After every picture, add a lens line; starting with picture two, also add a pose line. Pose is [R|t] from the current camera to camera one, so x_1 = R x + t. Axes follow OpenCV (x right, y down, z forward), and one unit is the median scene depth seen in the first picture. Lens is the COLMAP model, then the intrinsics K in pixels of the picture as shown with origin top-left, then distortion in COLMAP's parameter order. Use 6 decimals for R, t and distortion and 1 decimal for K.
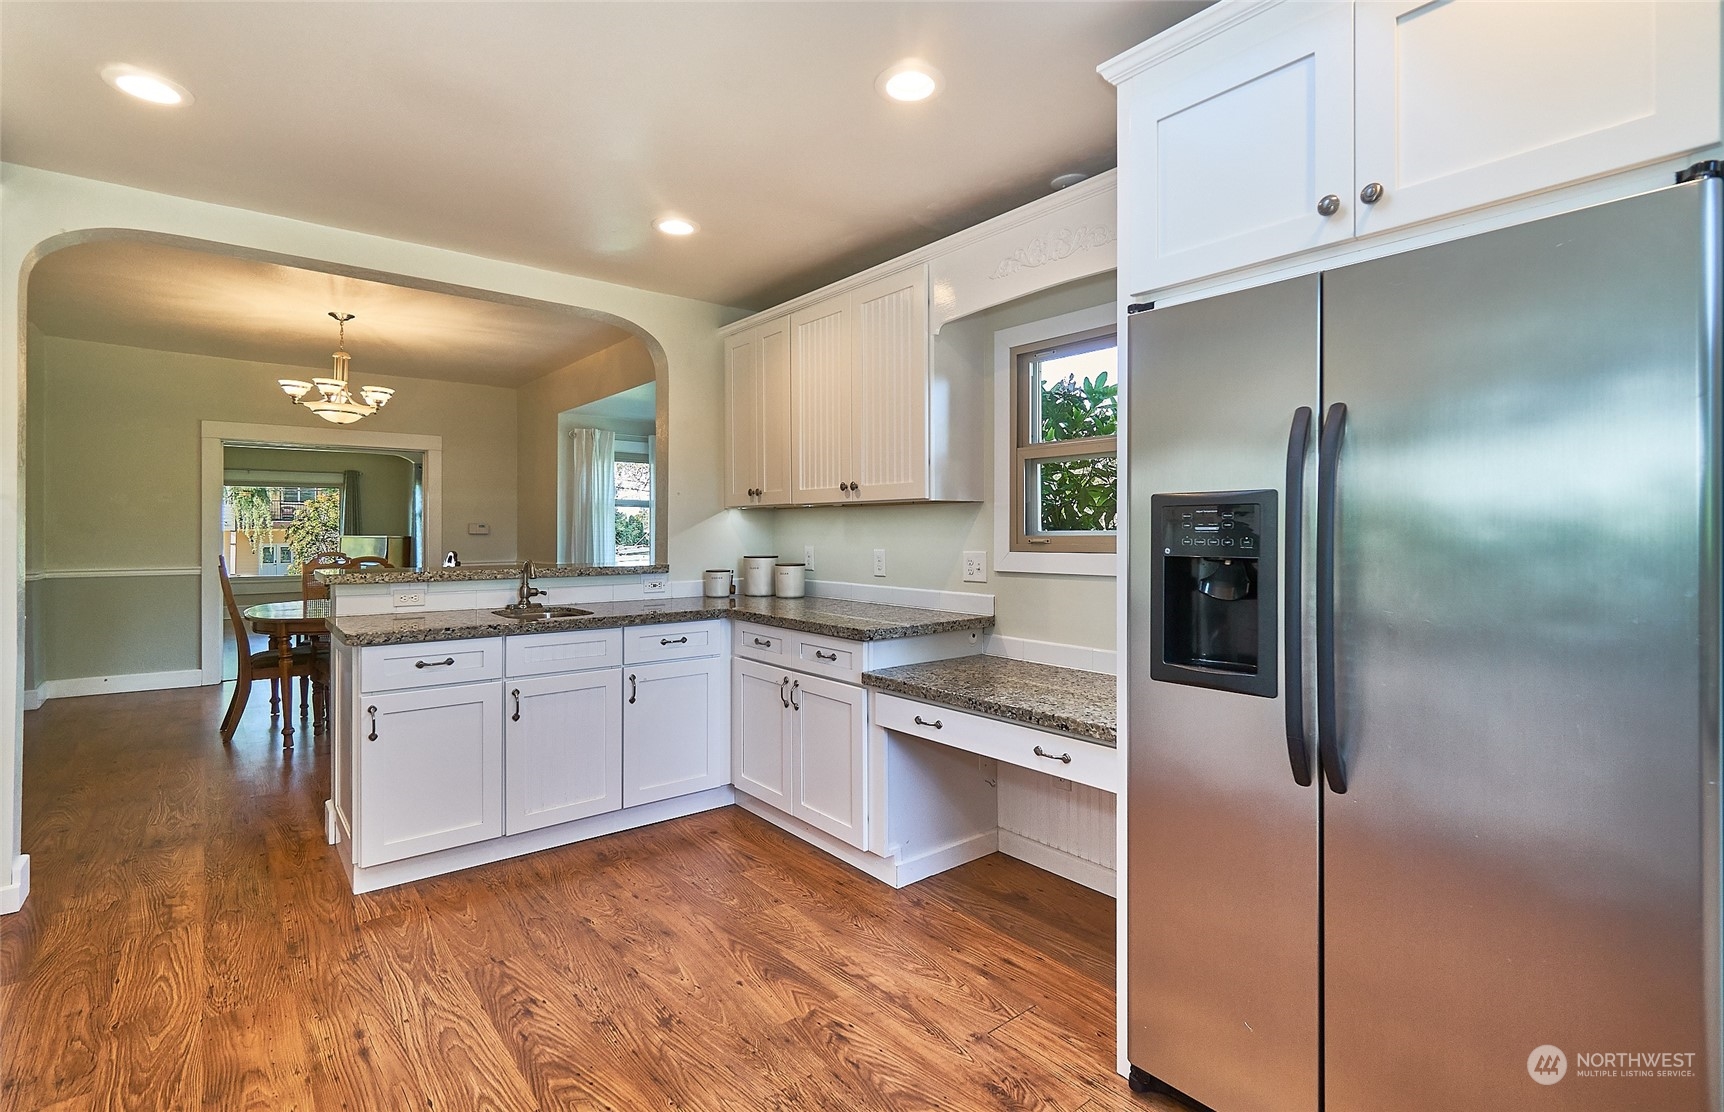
lens RADIAL K [[780.8, 0, 862.9], [0, 780.8, 543.1], [0, 0, 1]] dist [0.001155, 0.000203]
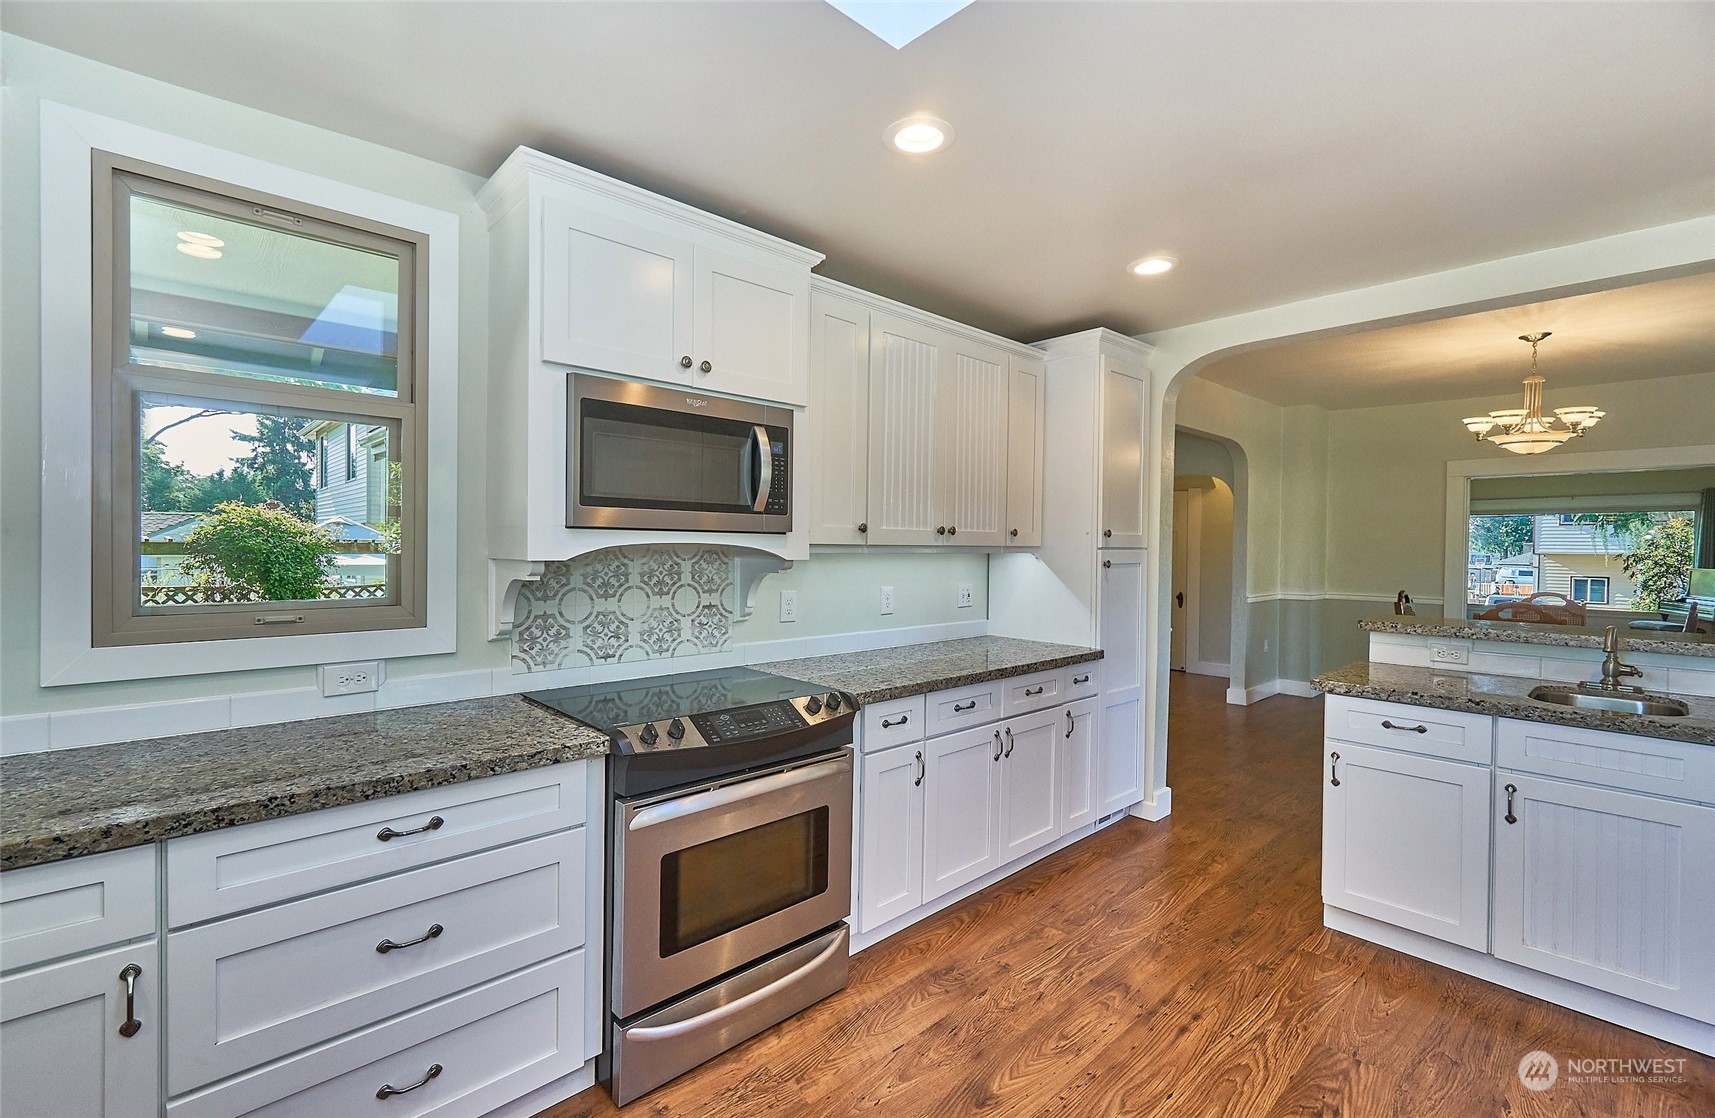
lens RADIAL K [[762.1, 0, 855.3], [0, 762.1, 562.8], [0, 0, 1]] dist [-0.004824, -0.000358]
pose [[0.067697, 0.025507, -0.997380, 0.309840], [-0.026468, 0.999367, 0.023761, -0.047026], [0.997355, 0.024790, 0.068329, 0.276239]]
